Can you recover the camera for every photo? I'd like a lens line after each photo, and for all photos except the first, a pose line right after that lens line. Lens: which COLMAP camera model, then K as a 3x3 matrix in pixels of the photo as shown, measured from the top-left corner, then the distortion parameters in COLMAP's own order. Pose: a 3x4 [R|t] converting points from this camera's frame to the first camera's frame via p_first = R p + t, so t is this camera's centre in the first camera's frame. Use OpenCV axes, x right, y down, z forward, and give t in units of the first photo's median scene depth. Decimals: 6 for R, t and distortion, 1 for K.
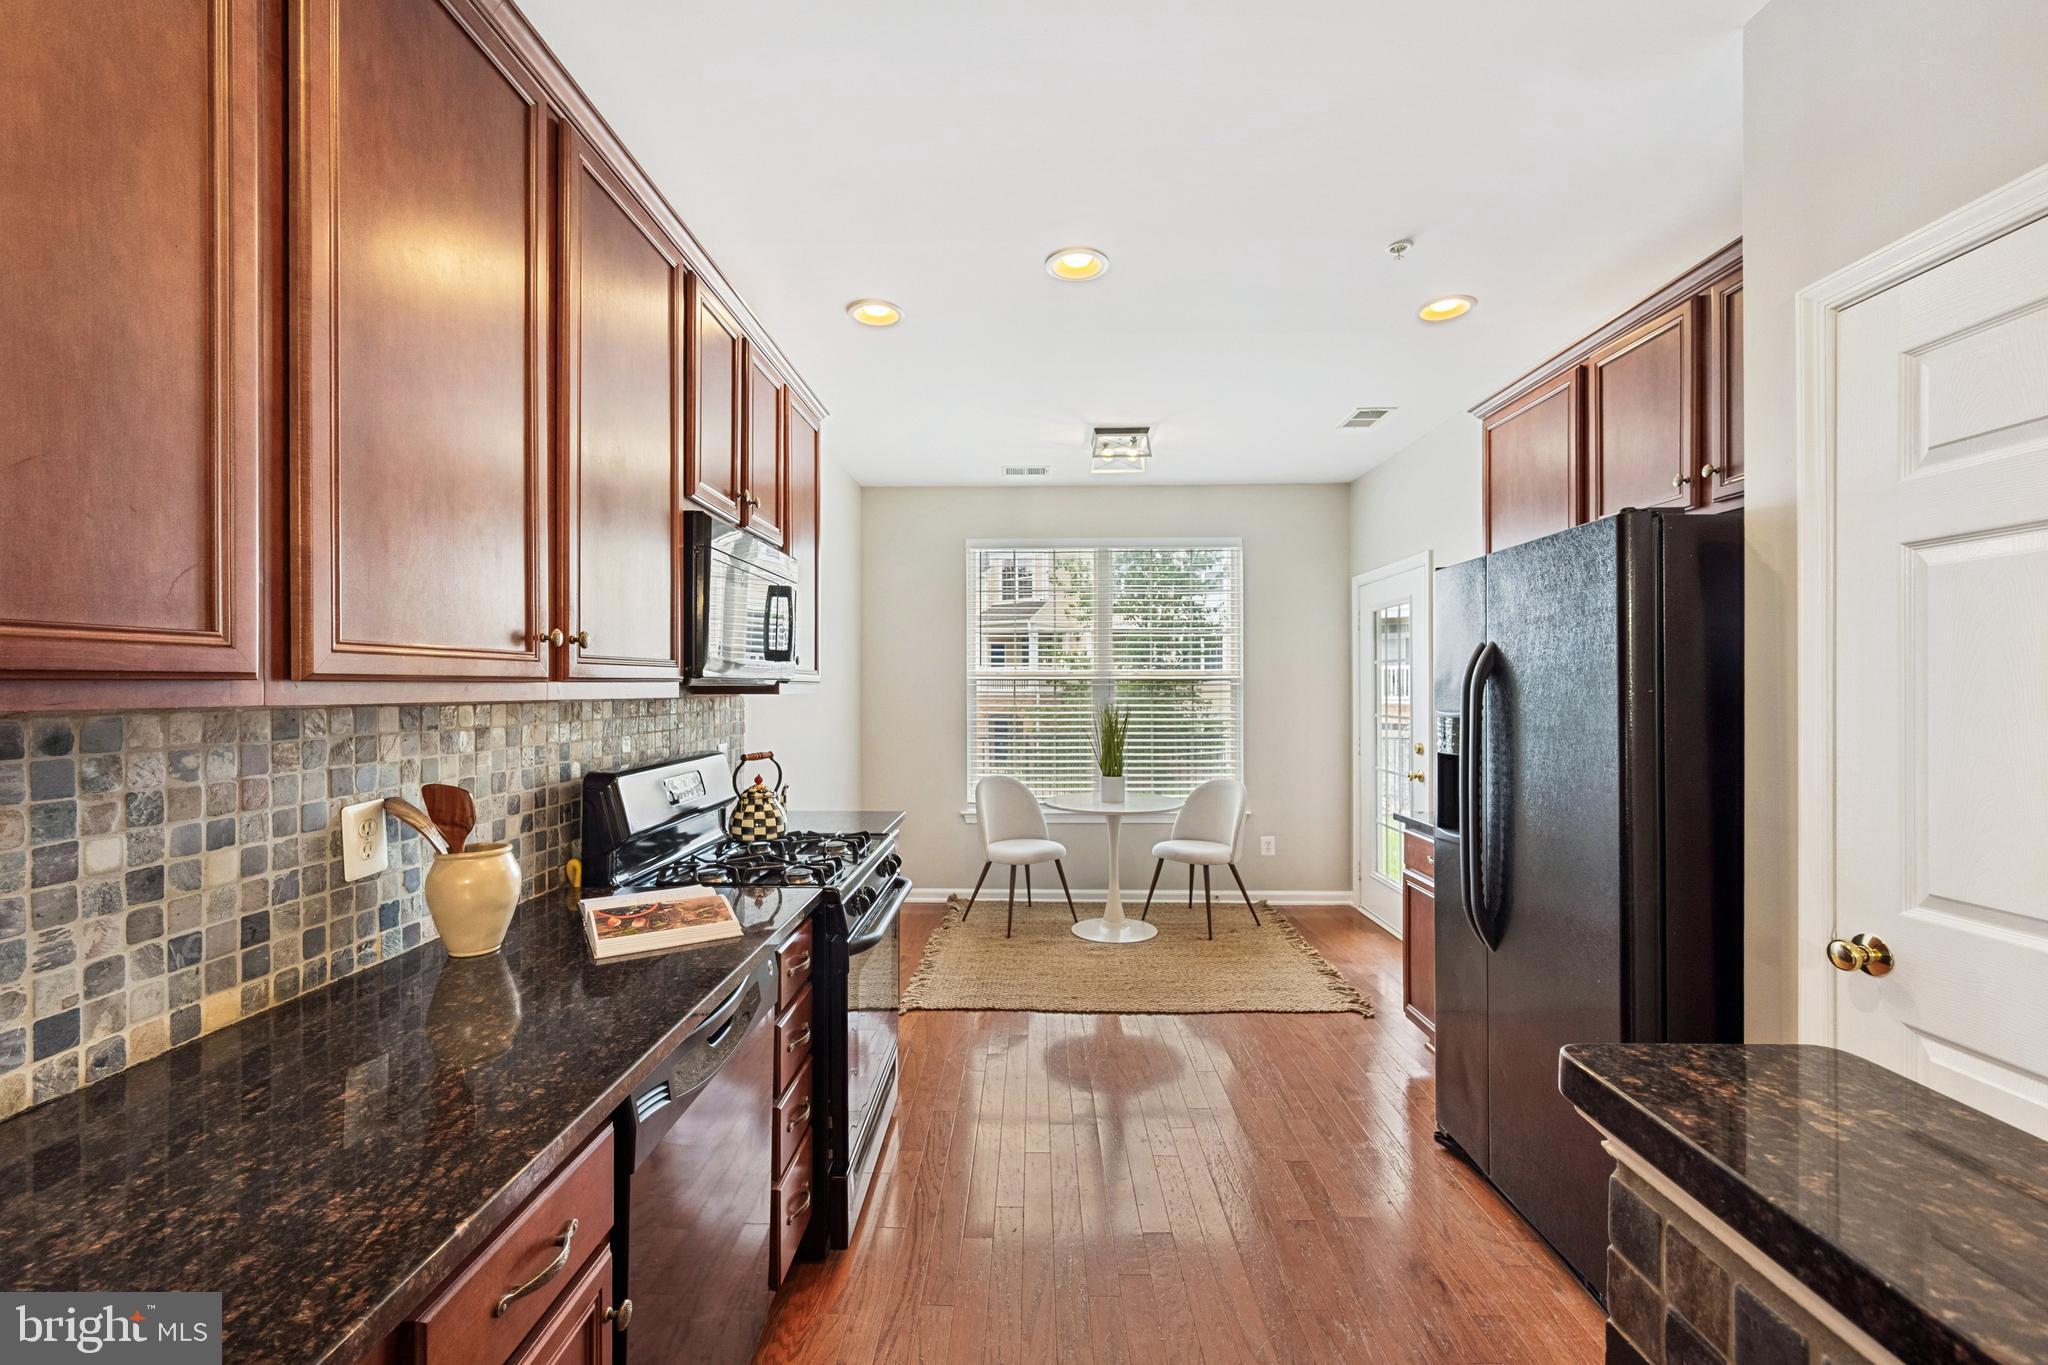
lens RADIAL K [[826.4, 0, 1024.0], [0, 826.4, 682.5], [0, 0, 1]] dist [-0.000298, -0.000134]
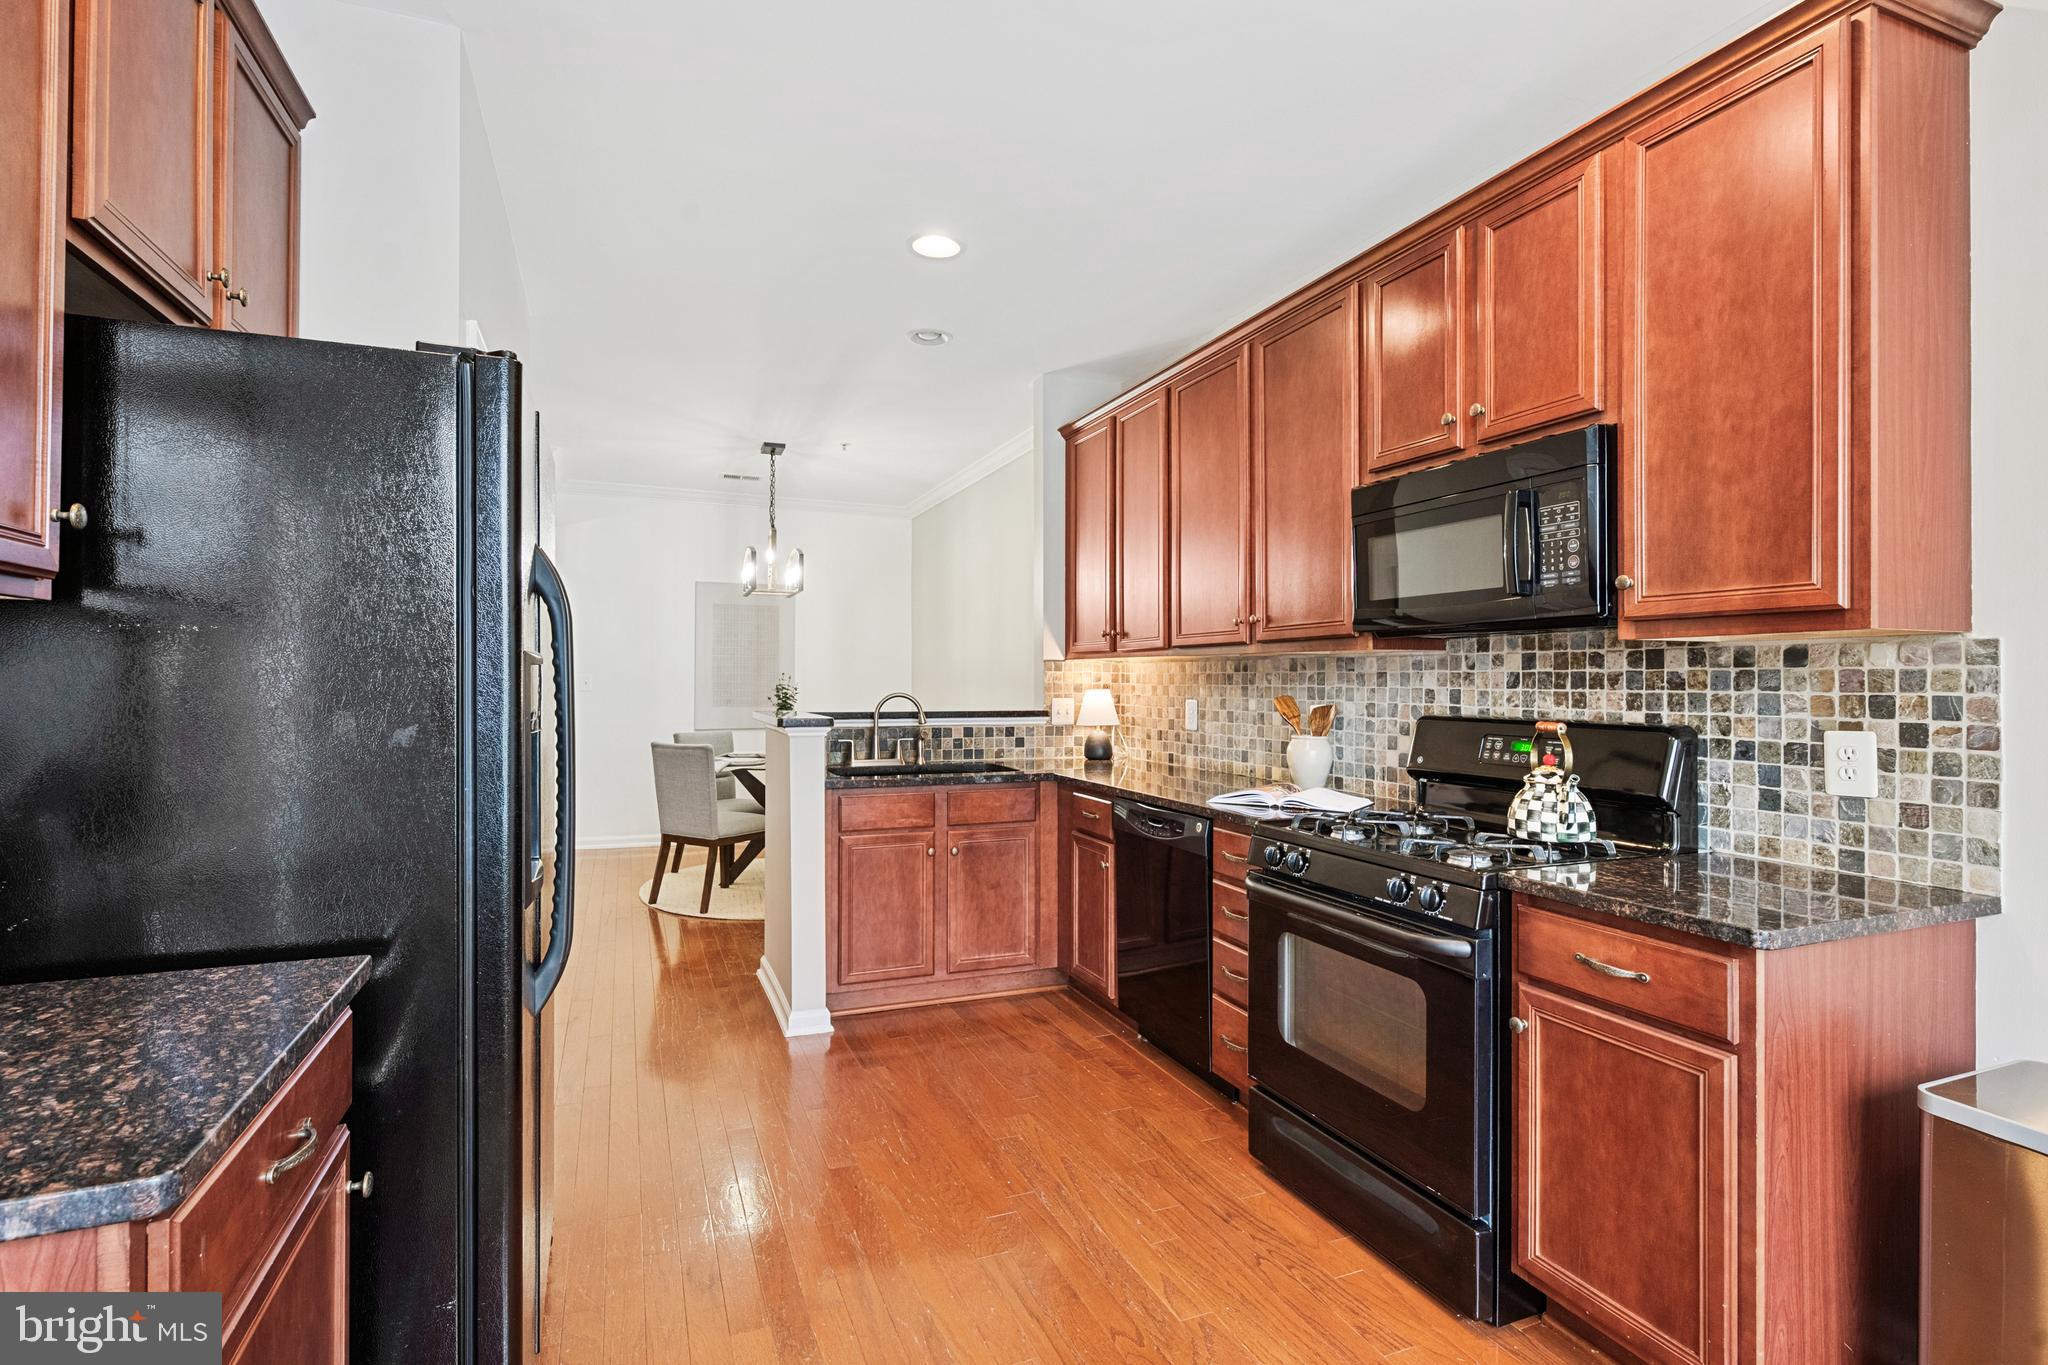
lens RADIAL K [[991.0, 0, 1024.0], [0, 991.0, 682.5], [0, 0, 1]] dist [-0.000035, -0.000007]
pose [[-0.920110, -0.000981, -0.391658, 0.811376], [-0.000477, 0.999999, -0.001383, 0.094154], [0.391659, -0.001085, -0.920110, 2.947628]]
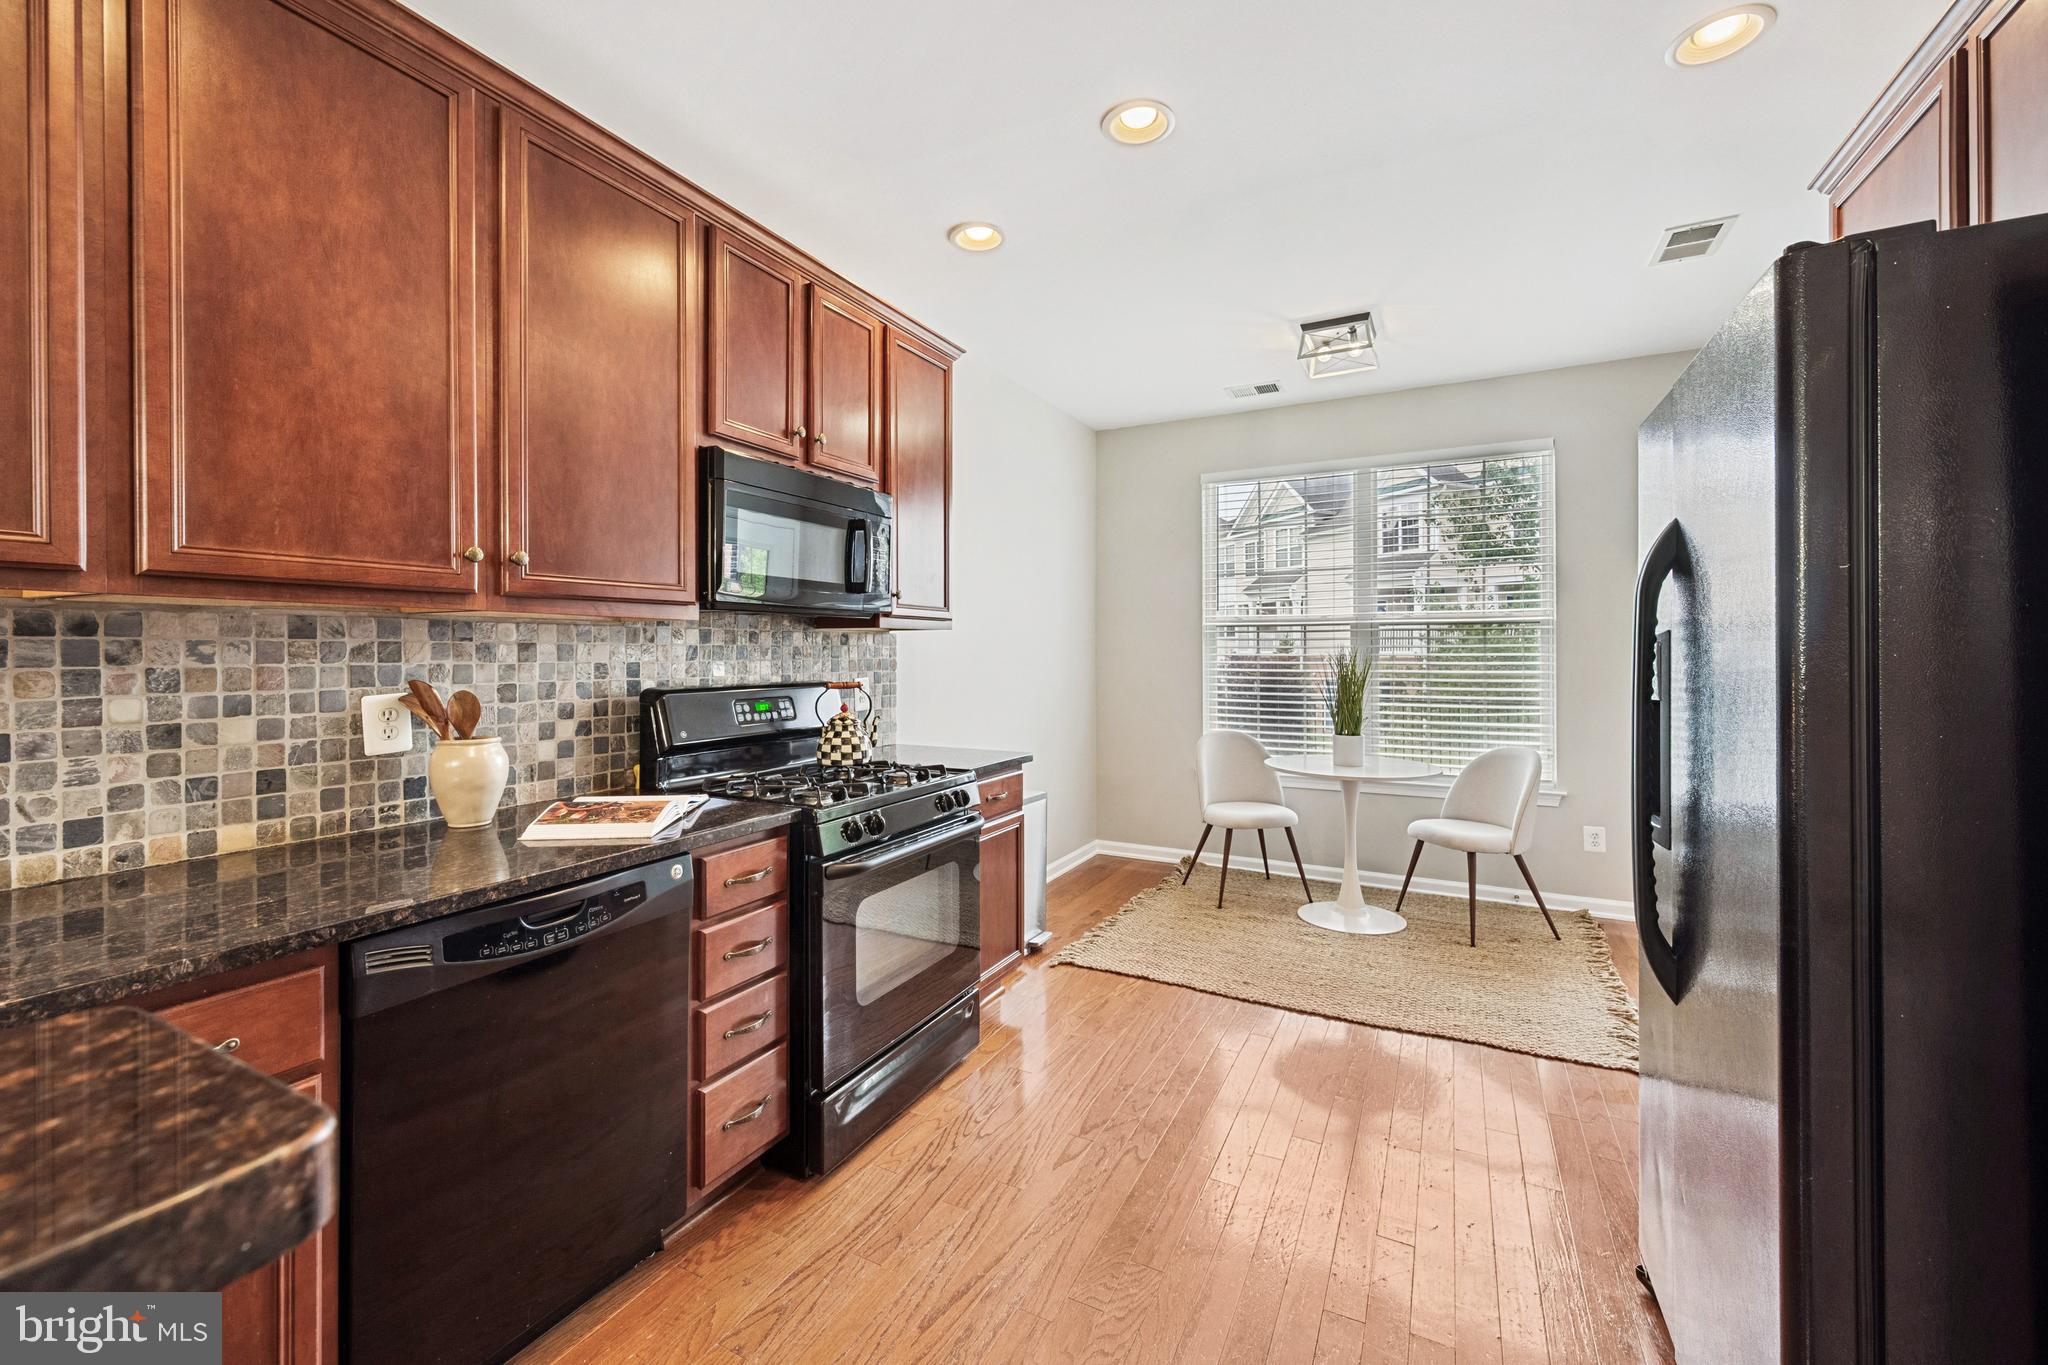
lens RADIAL K [[825.3, 0, 1020.8], [0, 825.3, 645.5], [0, 0, 1]] dist [-0.001289, -0.000011]
pose [[0.893083, -0.003167, -0.449882, 0.623825], [0.002310, 0.999994, -0.002454, 0.076917], [0.449887, 0.001152, 0.893085, 0.316856]]
